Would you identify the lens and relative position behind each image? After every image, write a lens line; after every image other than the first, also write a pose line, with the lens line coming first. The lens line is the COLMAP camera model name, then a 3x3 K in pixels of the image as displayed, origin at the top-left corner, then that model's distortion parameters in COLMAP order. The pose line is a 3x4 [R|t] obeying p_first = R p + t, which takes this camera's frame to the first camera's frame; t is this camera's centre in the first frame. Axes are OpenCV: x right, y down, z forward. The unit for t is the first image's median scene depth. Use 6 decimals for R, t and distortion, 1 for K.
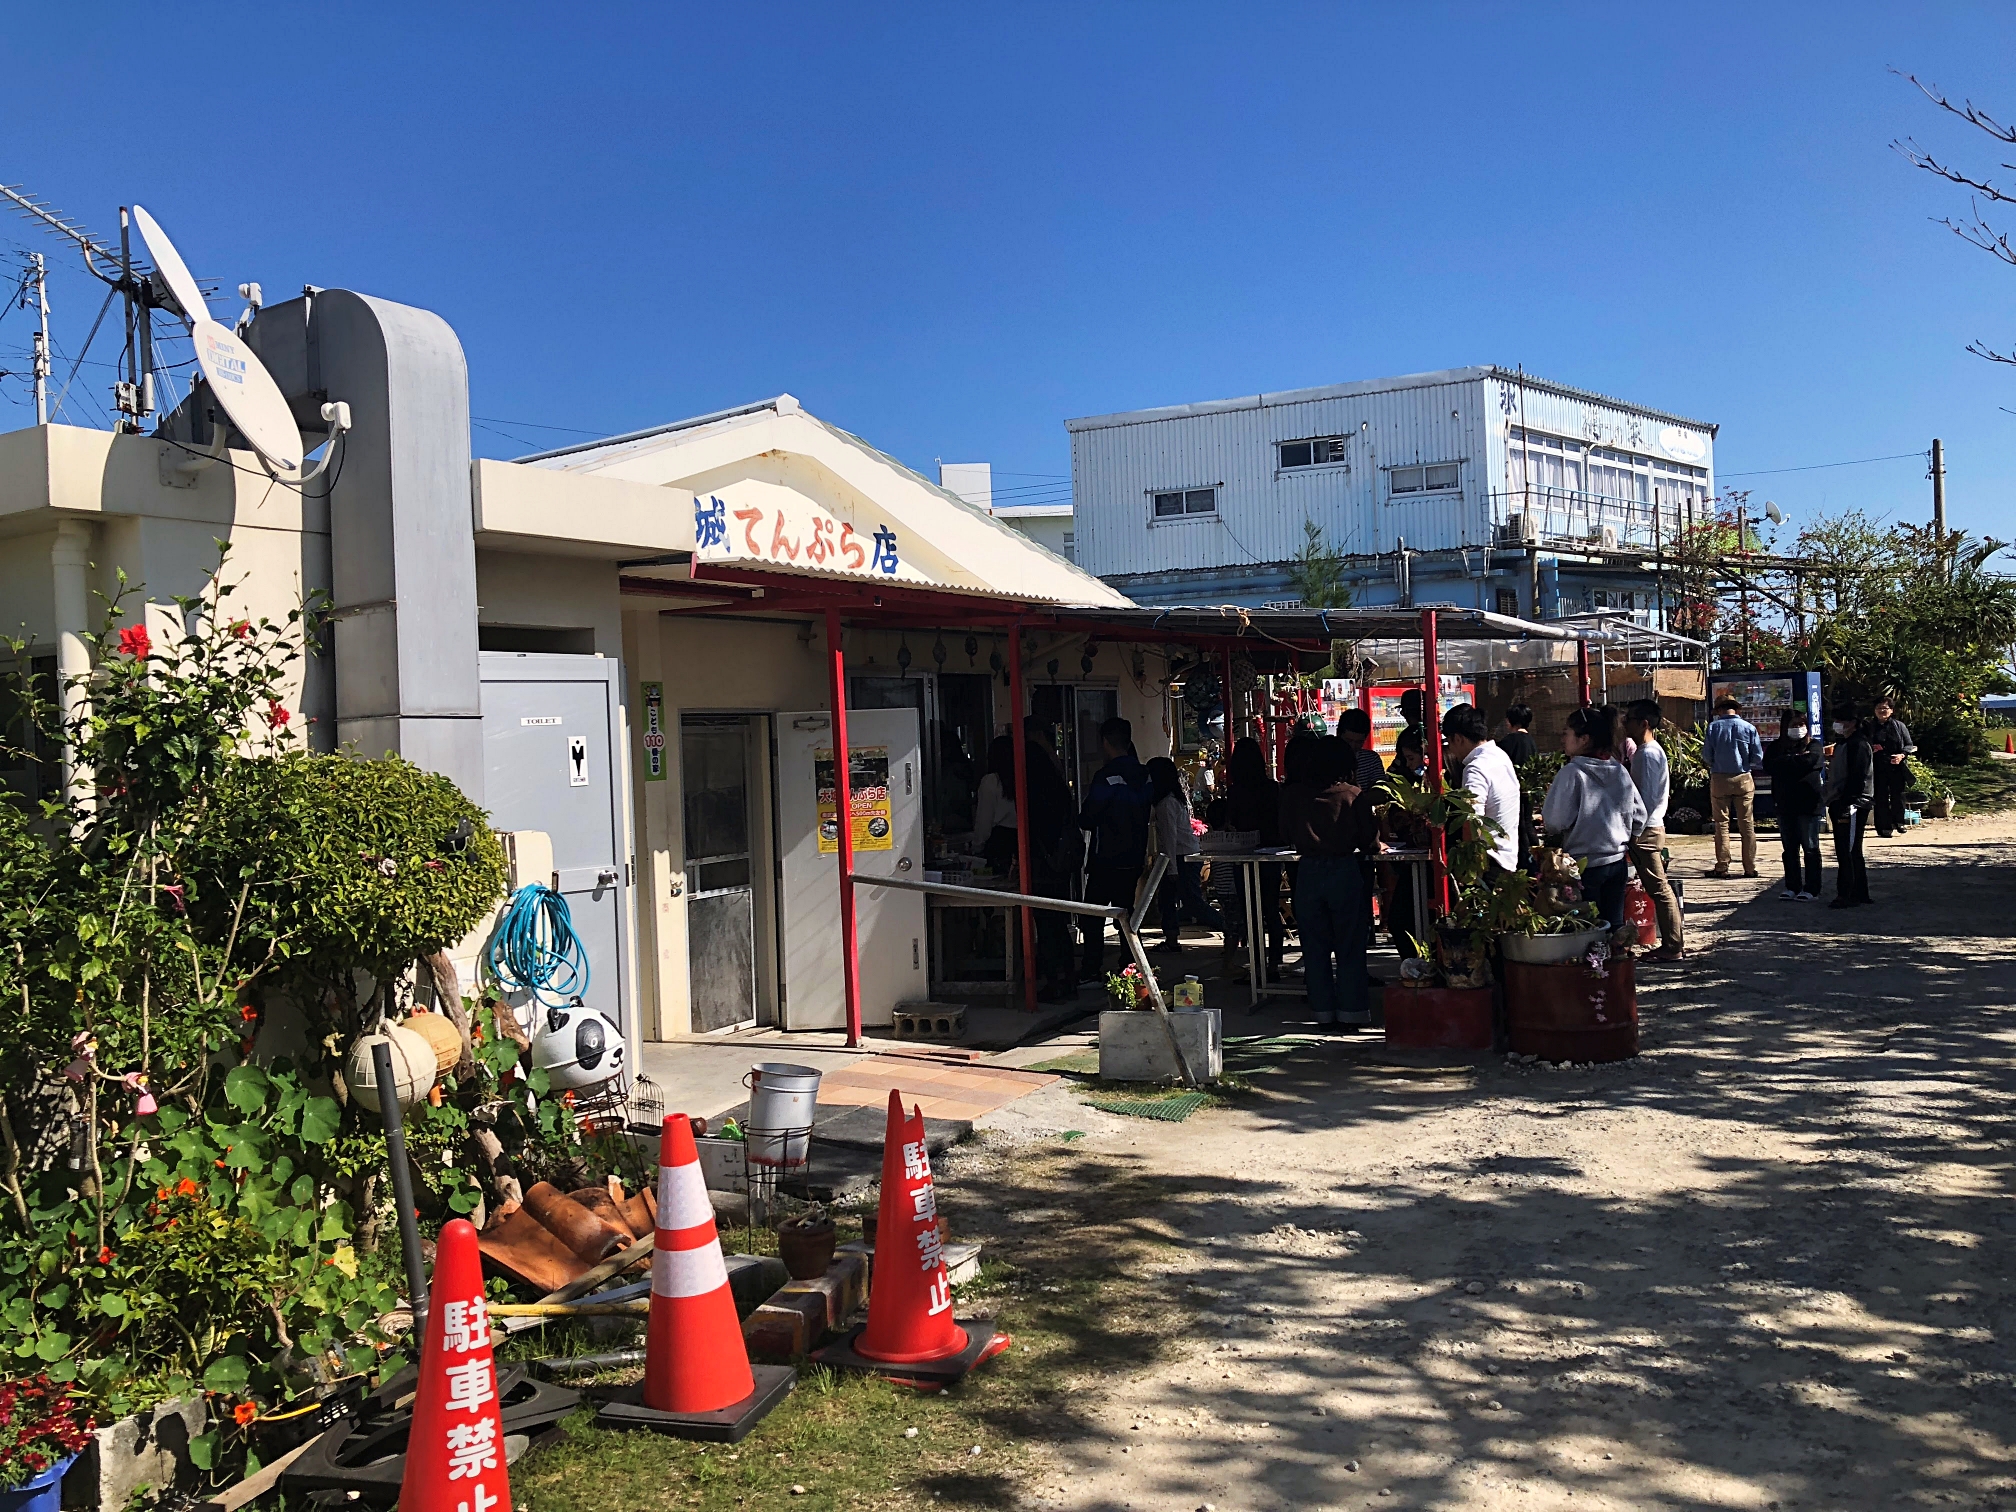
lens RADIAL K [[1684.8, 0, 1010.0], [0, 1684.8, 741.3], [0, 0, 1]] dist [0.013809, -0.006498]
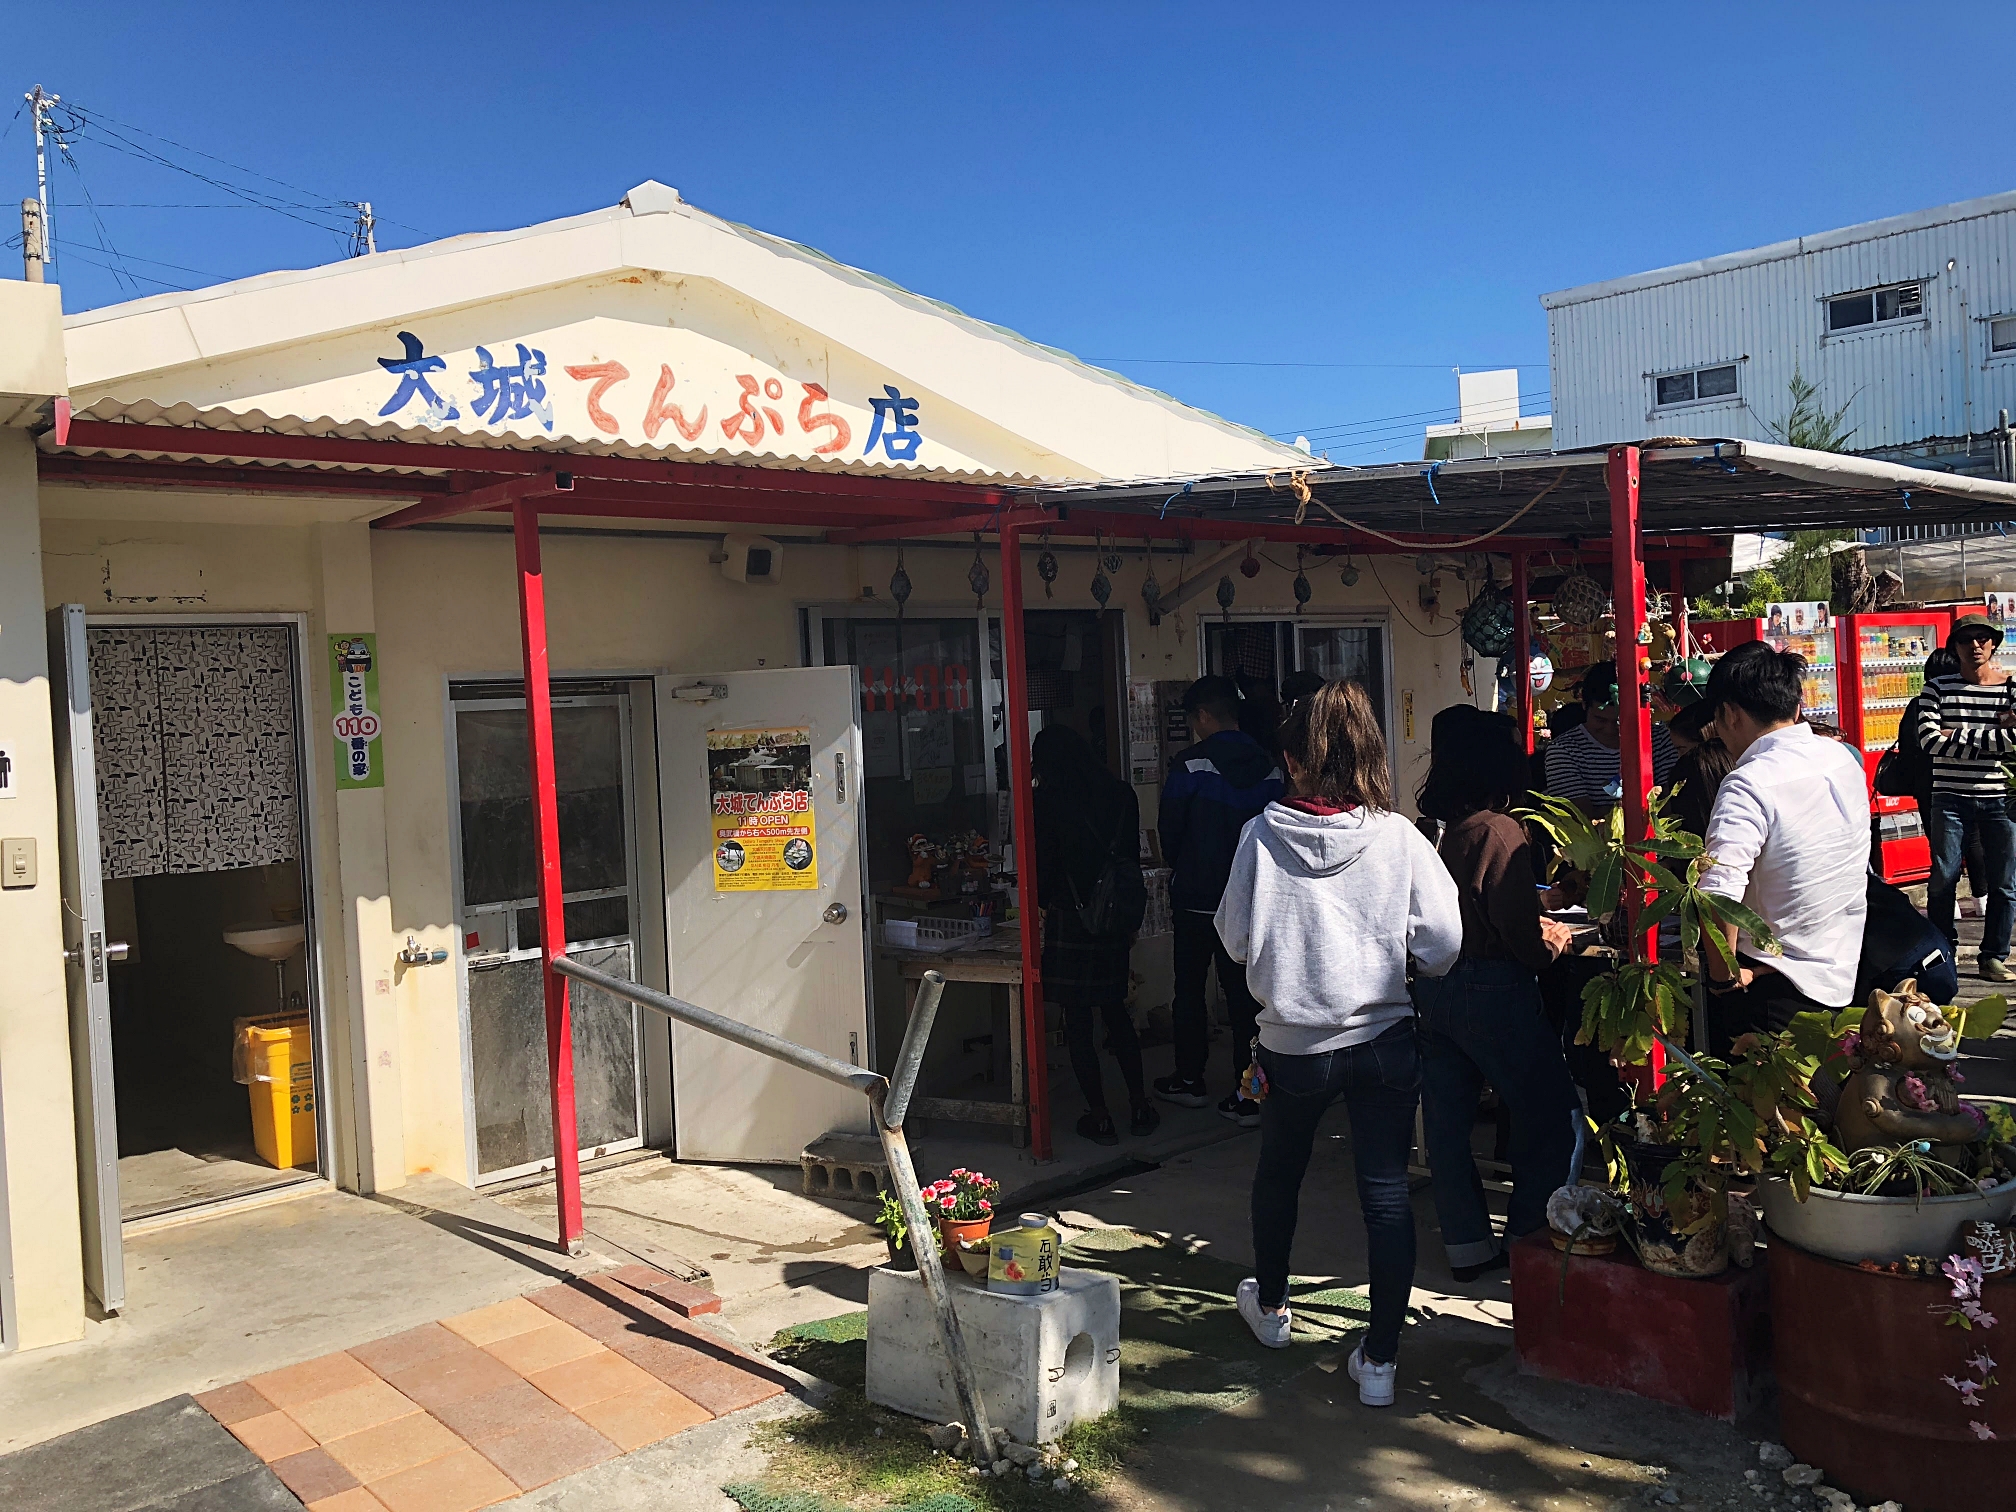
lens RADIAL K [[1684.8, 0, 1010.0], [0, 1684.8, 741.3], [0, 0, 1]] dist [0.013809, -0.006498]
pose [[0.941419, 0.000686, -0.337238, 0.210334], [0.010908, 0.999413, 0.032483, -0.011219], [0.337062, -0.034258, 0.940859, 0.427759]]
